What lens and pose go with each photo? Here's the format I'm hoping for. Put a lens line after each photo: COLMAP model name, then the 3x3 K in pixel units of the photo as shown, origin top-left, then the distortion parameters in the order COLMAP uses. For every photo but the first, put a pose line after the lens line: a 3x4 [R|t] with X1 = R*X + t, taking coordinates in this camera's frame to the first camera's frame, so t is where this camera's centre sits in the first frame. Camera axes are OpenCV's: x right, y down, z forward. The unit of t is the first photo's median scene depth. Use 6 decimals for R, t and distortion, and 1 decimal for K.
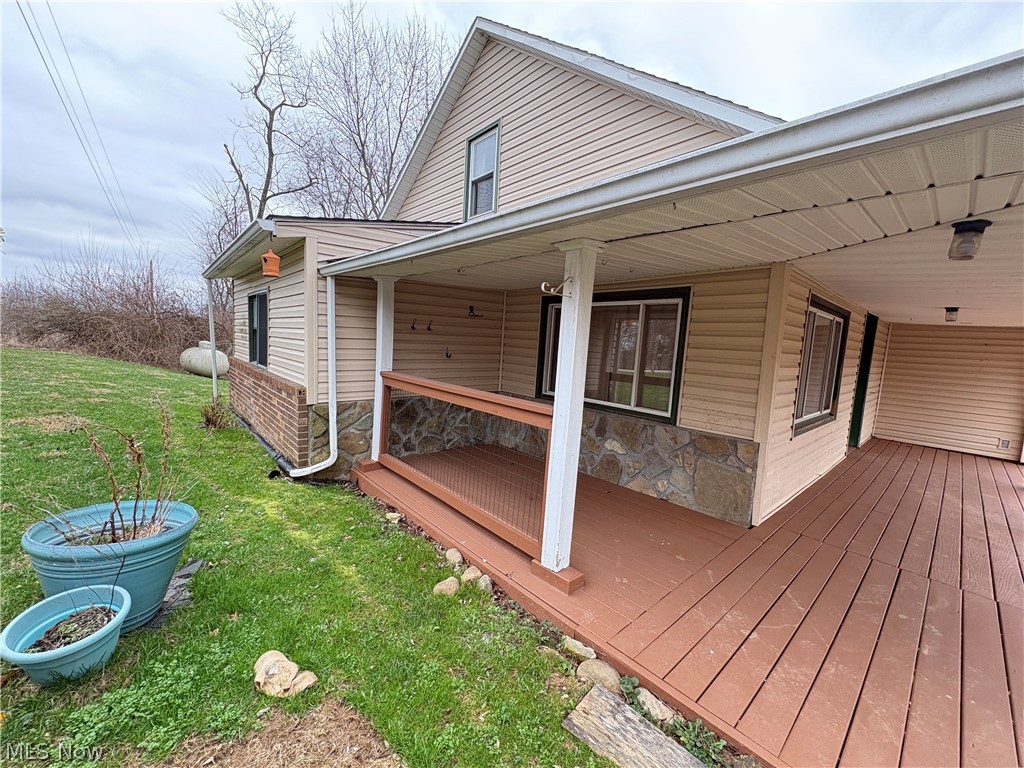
lens RADIAL K [[407.5, 0, 512.6], [0, 407.5, 383.6], [0, 0, 1]] dist [-0.001281, 0.000007]
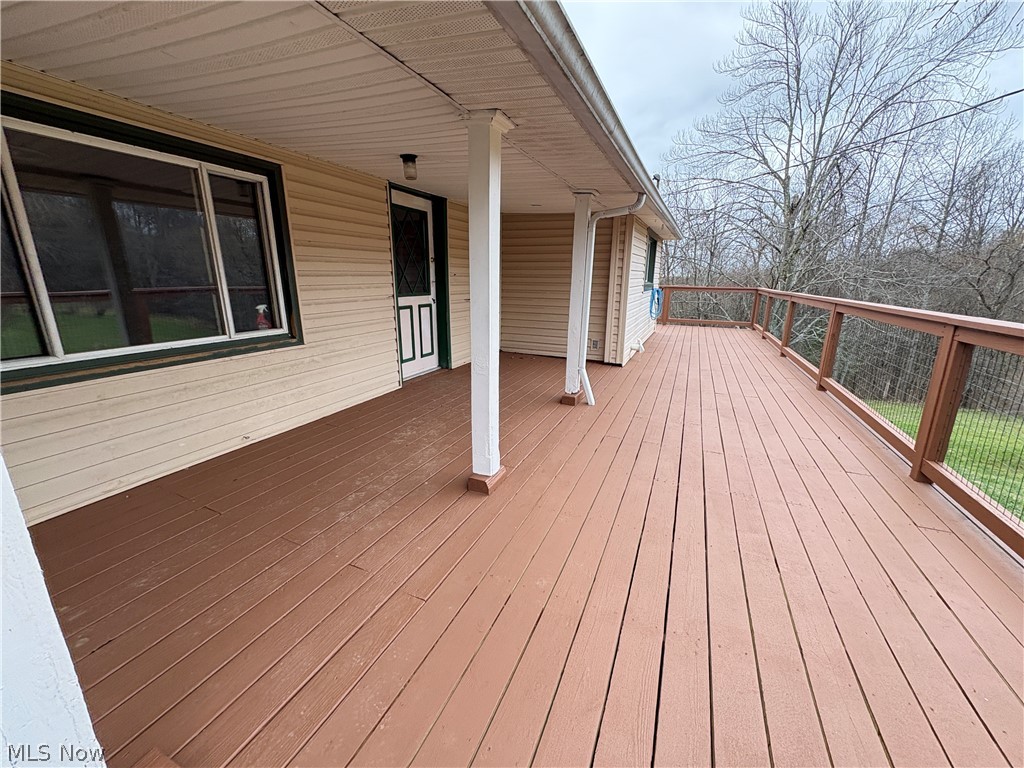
lens RADIAL K [[407.5, 0, 513.3], [0, 407.5, 383.5], [0, 0, 1]] dist [-0.001281, 0.000007]
pose [[0.912407, -0.155701, 0.378510, 0.673943], [0.091597, 0.979036, 0.181932, 0.049191], [-0.398902, -0.131326, 0.907541, 0.211492]]
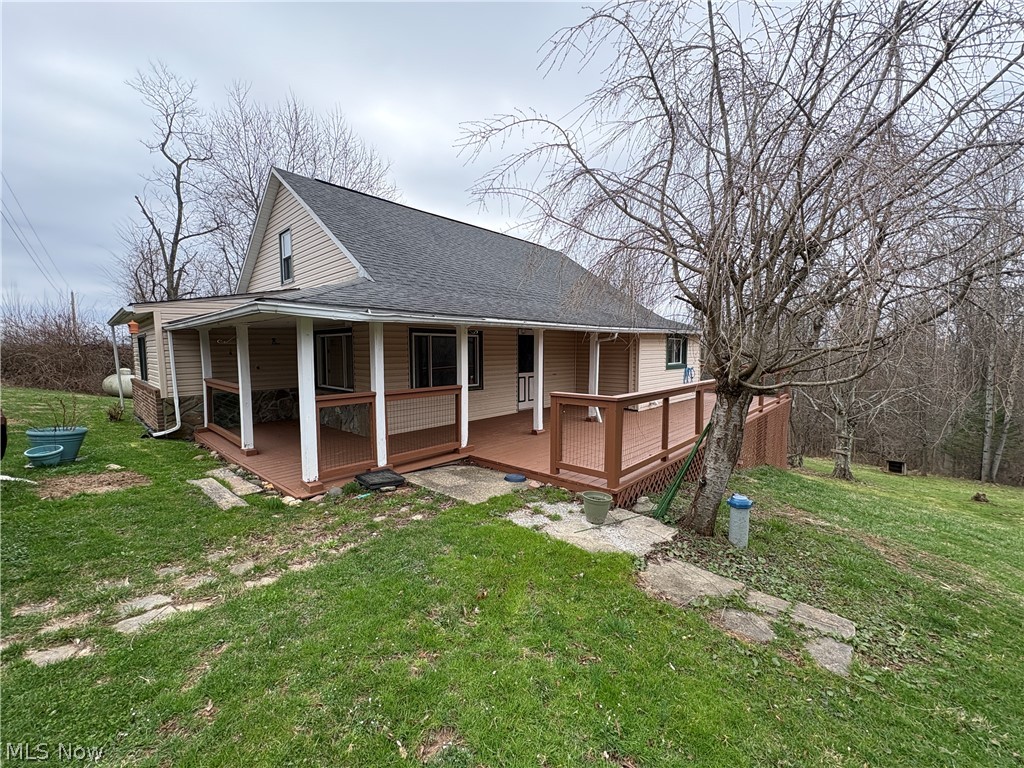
lens RADIAL K [[407.5, 0, 511.7], [0, 407.5, 384.2], [0, 0, 1]] dist [-0.001281, 0.000007]
pose [[0.993834, -0.065611, 0.089385, 0.605163], [0.066973, 0.997679, -0.012323, 0.075100], [-0.088369, 0.018233, 0.995921, -0.655967]]
